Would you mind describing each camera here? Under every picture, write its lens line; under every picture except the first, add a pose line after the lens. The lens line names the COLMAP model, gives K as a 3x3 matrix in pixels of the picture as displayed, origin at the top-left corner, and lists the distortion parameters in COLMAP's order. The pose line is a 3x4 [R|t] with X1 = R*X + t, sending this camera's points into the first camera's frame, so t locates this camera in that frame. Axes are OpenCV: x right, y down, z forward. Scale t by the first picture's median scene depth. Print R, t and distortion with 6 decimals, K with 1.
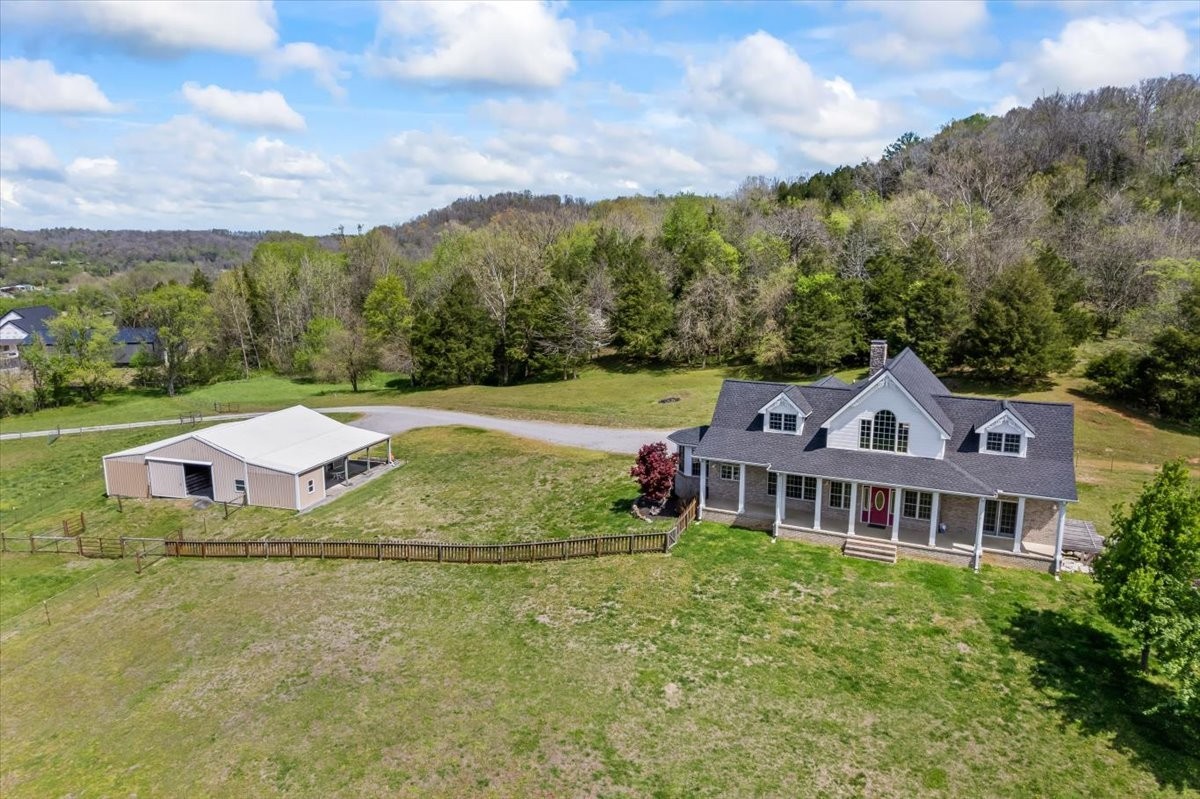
lens RADIAL K [[766.8, 0, 598.7], [0, 766.8, 400.4], [0, 0, 1]] dist [-0.080638, 0.070194]
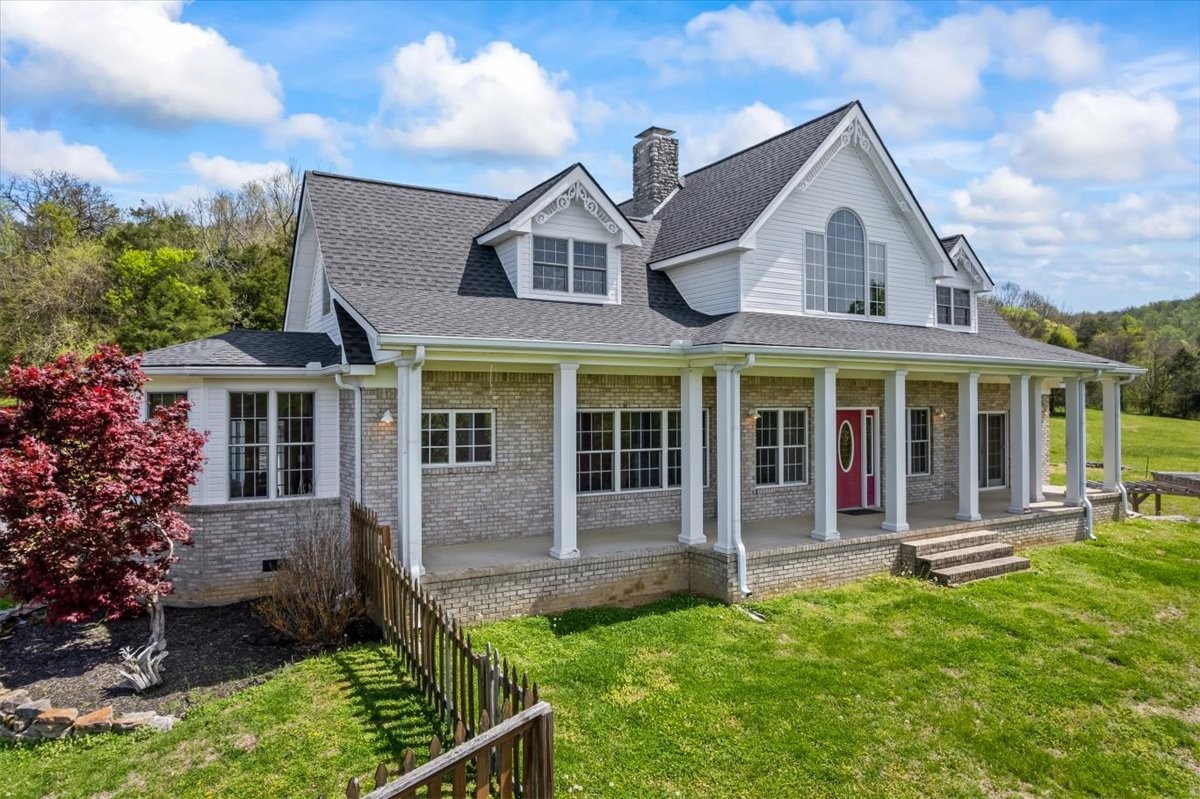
lens RADIAL K [[766.8, 0, 598.7], [0, 766.8, 400.4], [0, 0, 1]] dist [-0.080638, 0.070194]
pose [[0.548564, 0.002904, 0.836104, -0.024635], [0.153133, 0.982730, -0.103883, 0.117729], [-0.821966, 0.185021, 0.538645, 0.804967]]
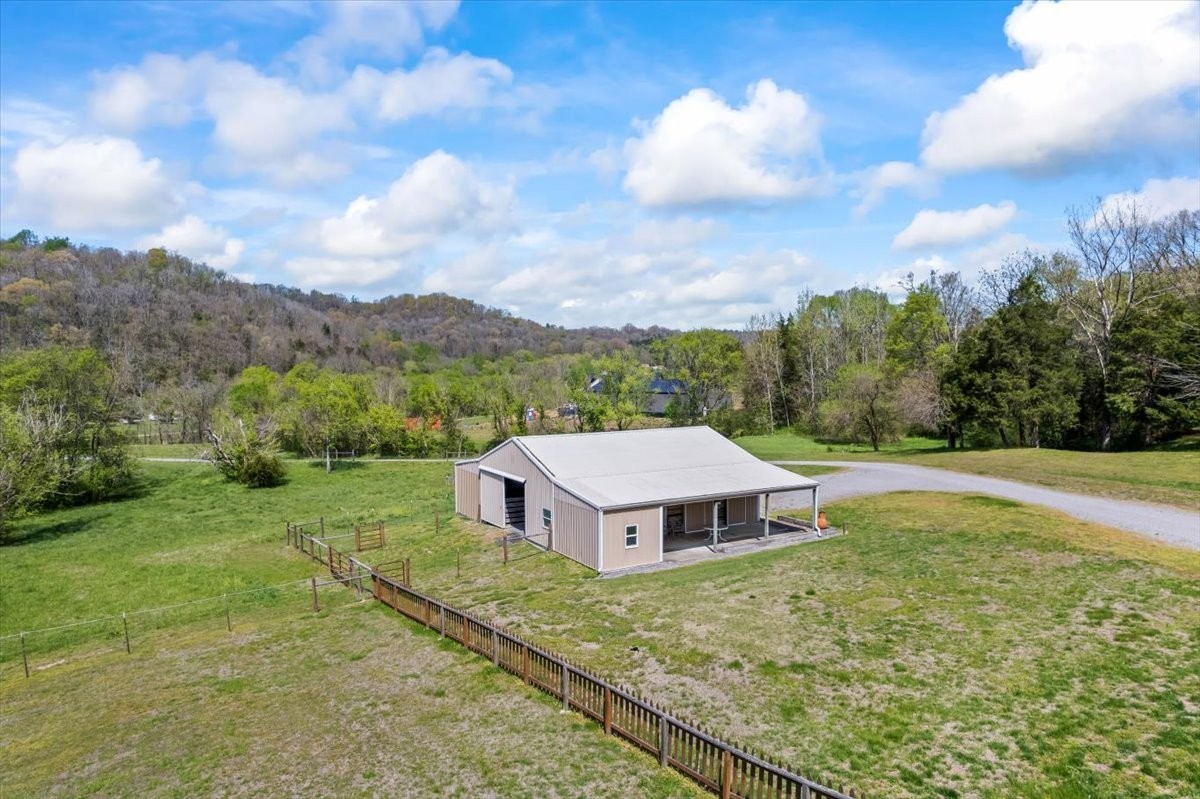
lens RADIAL K [[766.8, 0, 598.7], [0, 766.8, 400.4], [0, 0, 1]] dist [-0.080638, 0.070194]
pose [[0.717941, 0.030763, -0.695424, 0.008774], [-0.119252, 0.989689, -0.079334, 0.073648], [0.685813, 0.139888, 0.714207, 0.679654]]
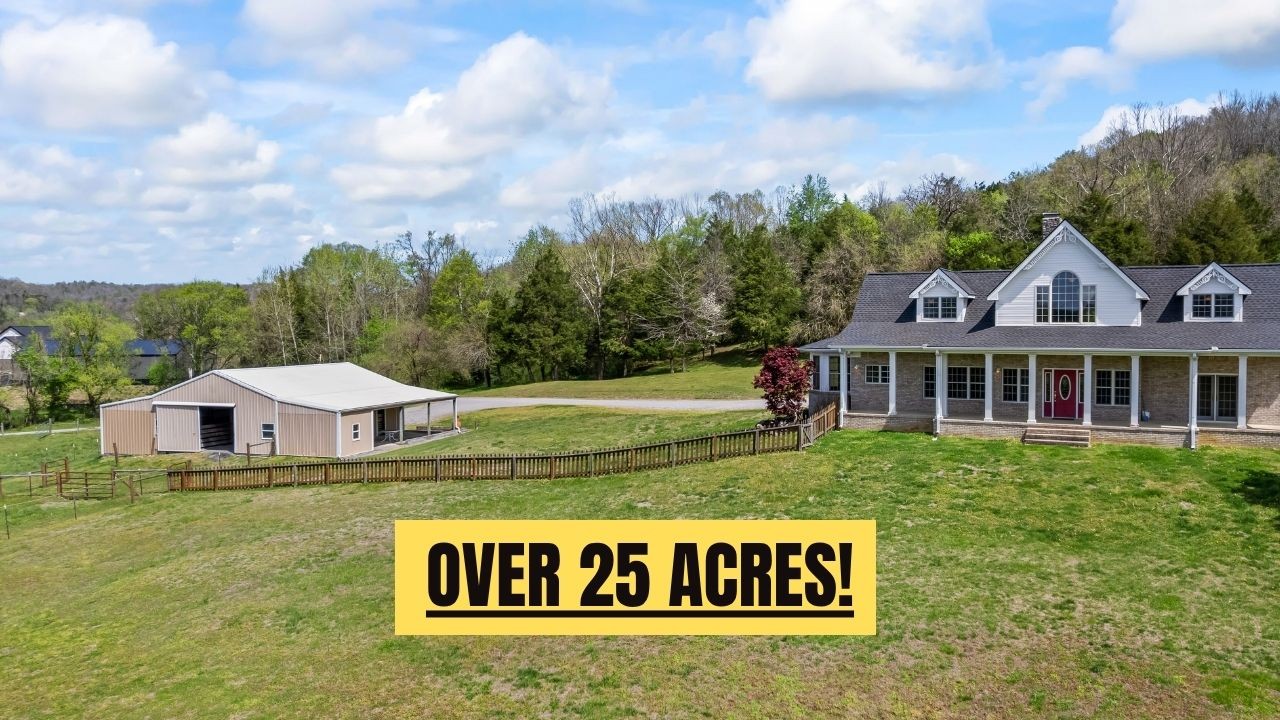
lens RADIAL K [[917.4, 0, 715.2], [0, 917.4, 359.2], [0, 0, 1]] dist [-0.078604, 0.066061]
pose [[0.999991, -0.001342, 0.004089, -0.002700], [0.001911, 0.989800, -0.142451, 0.215853], [-0.003856, 0.142457, 0.989793, 0.043159]]
